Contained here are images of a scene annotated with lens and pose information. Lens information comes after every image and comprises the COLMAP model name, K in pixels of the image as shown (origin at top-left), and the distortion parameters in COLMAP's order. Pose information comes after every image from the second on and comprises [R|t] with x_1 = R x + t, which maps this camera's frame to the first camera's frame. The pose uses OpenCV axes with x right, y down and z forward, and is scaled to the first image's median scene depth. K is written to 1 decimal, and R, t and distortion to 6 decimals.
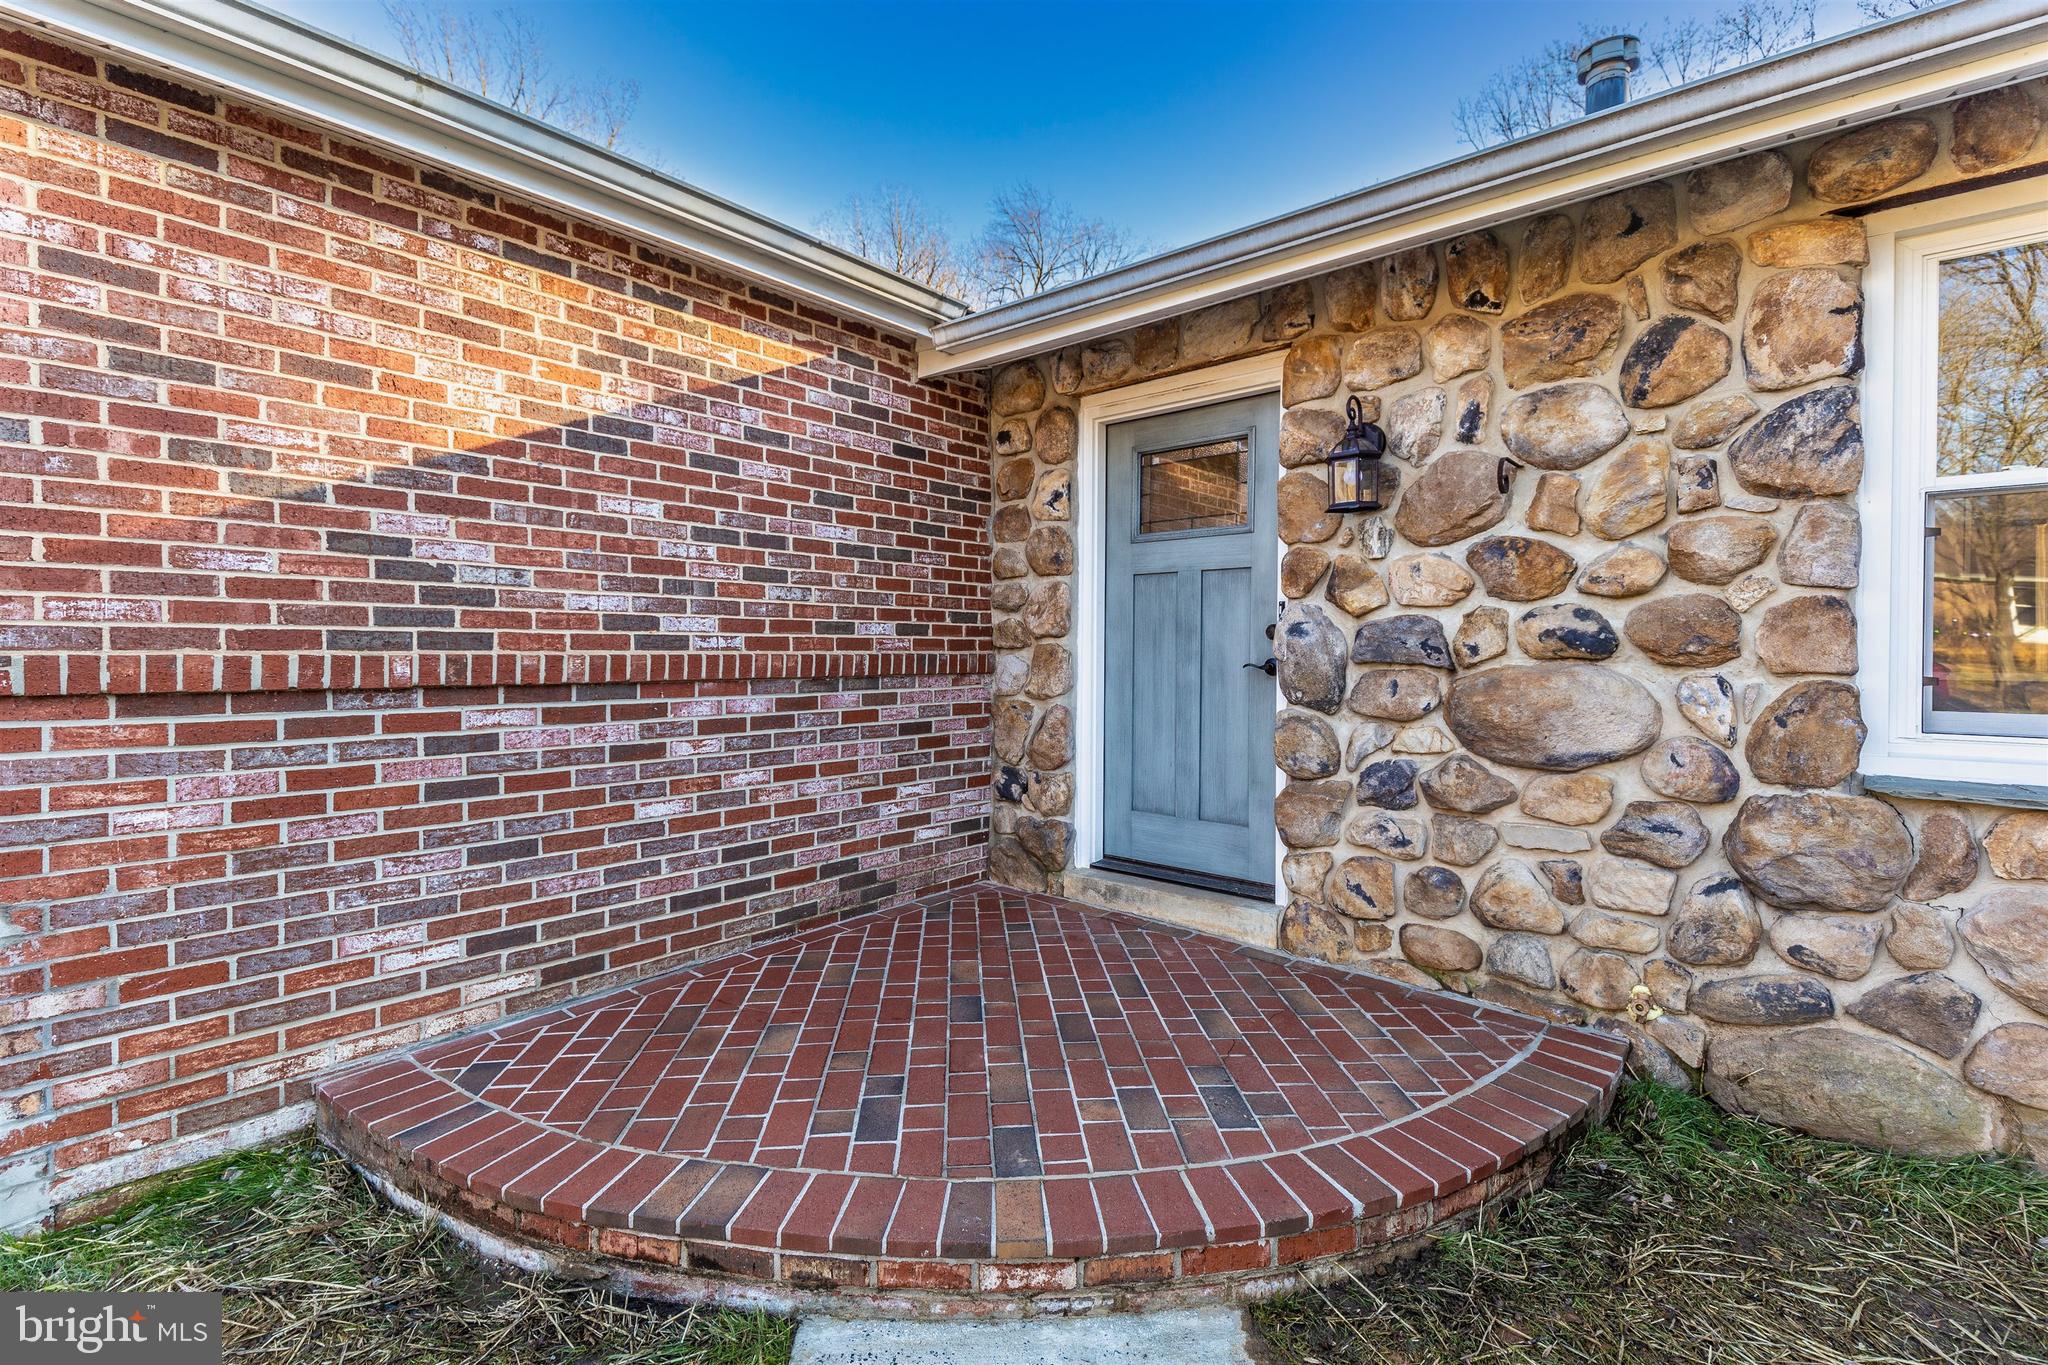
lens RADIAL K [[971.4, 0, 1031.3], [0, 971.4, 671.1], [0, 0, 1]] dist [0.025659, -0.010606]
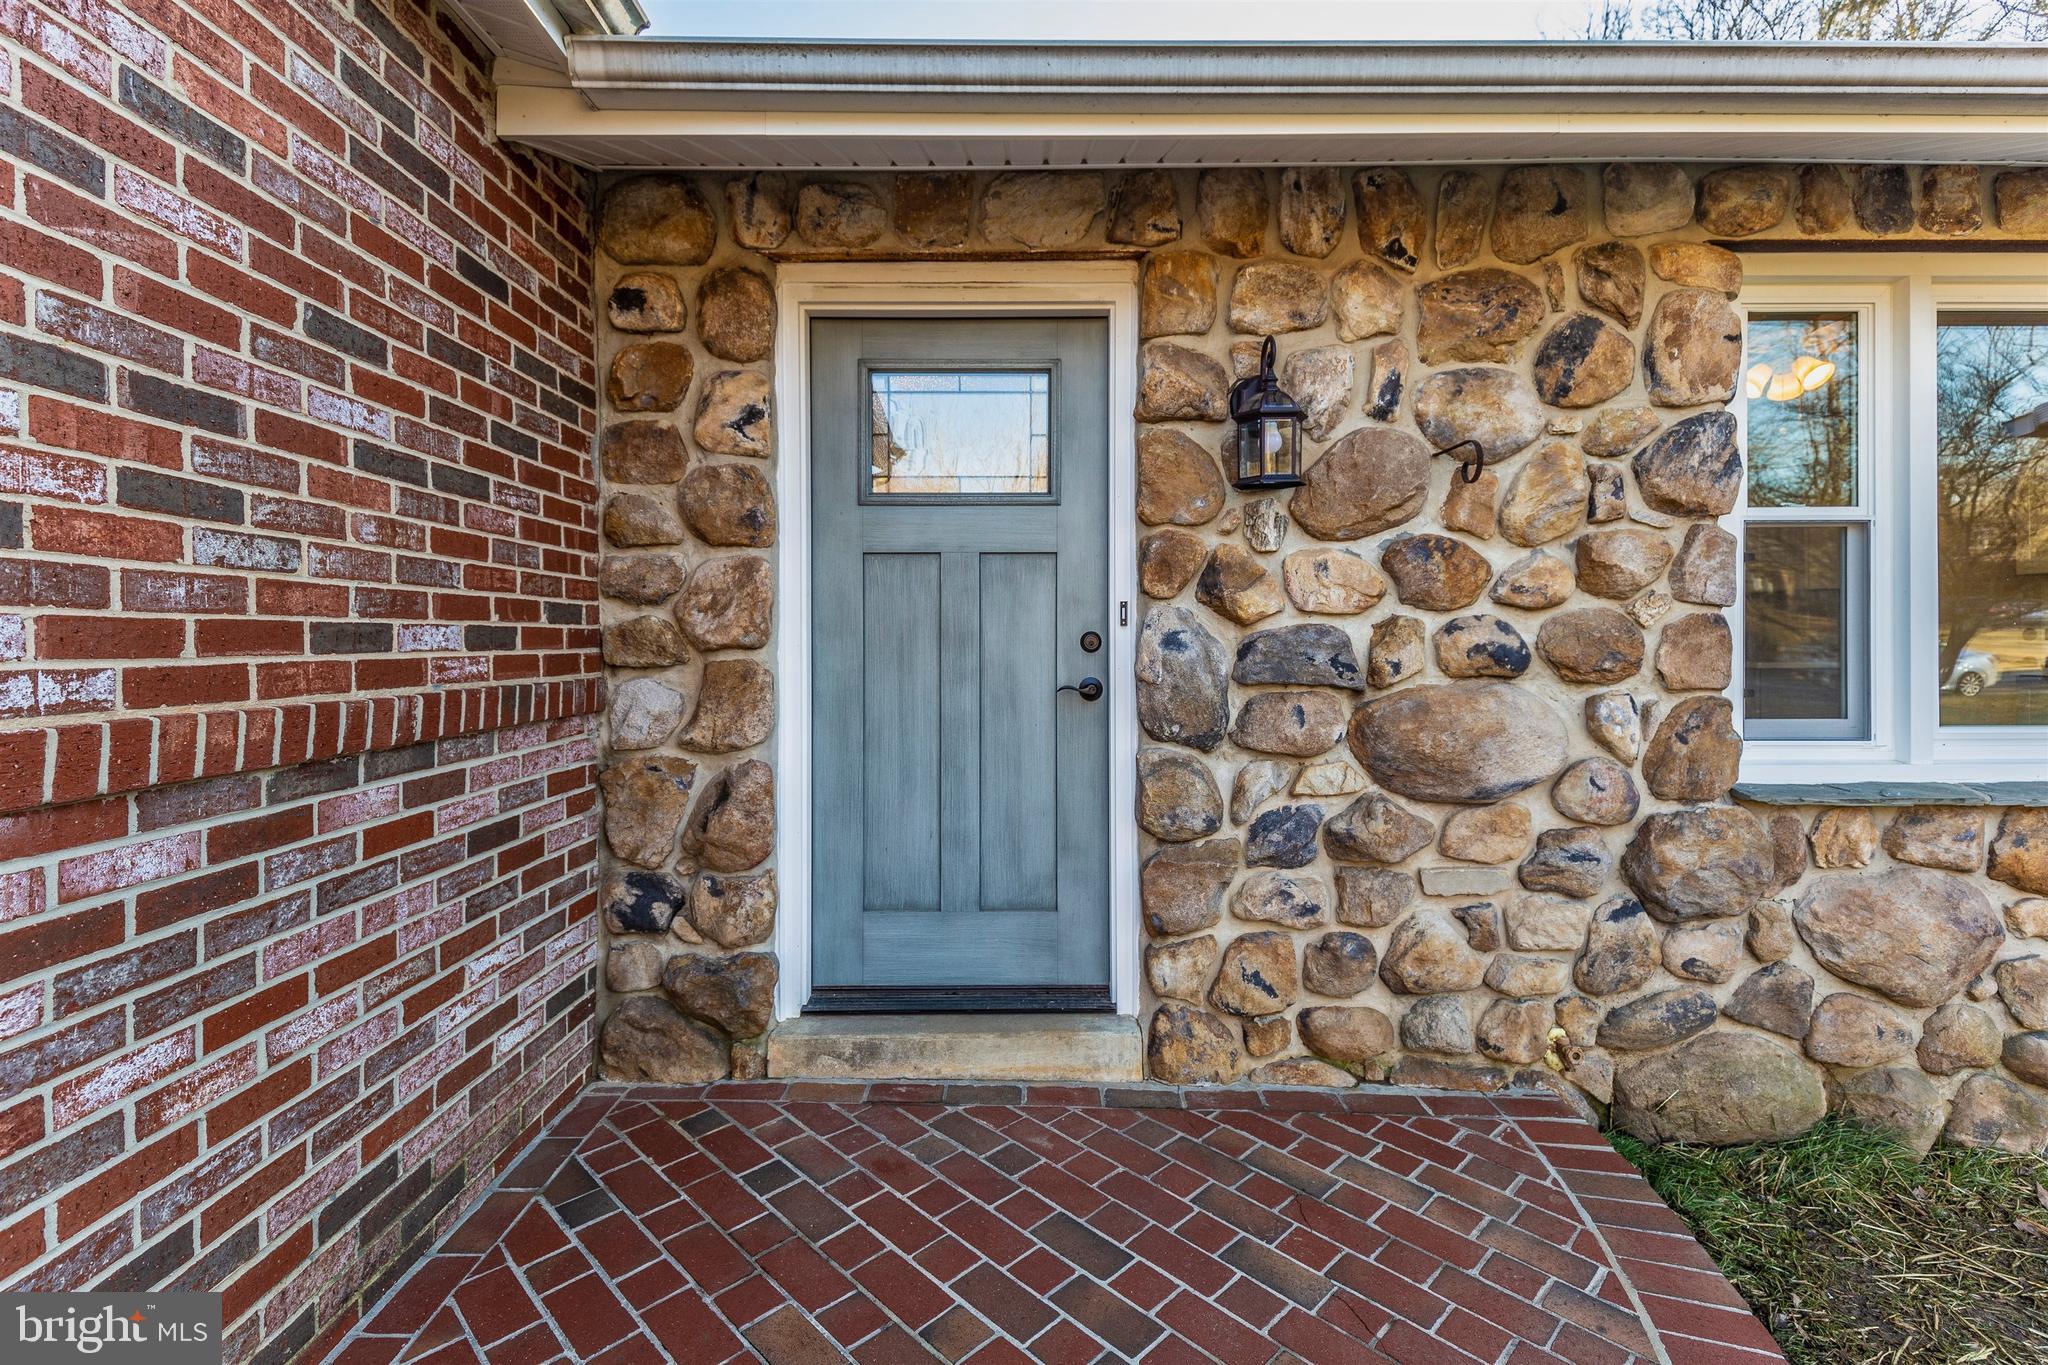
lens RADIAL K [[971.4, 0, 1107.0], [0, 971.4, 649.1], [0, 0, 1]] dist [0.025659, -0.010606]
pose [[0.747492, -0.009147, 0.664207, -0.261762], [0.017569, 0.999828, -0.006004, -0.033834], [-0.664038, 0.016158, 0.747524, 0.497514]]
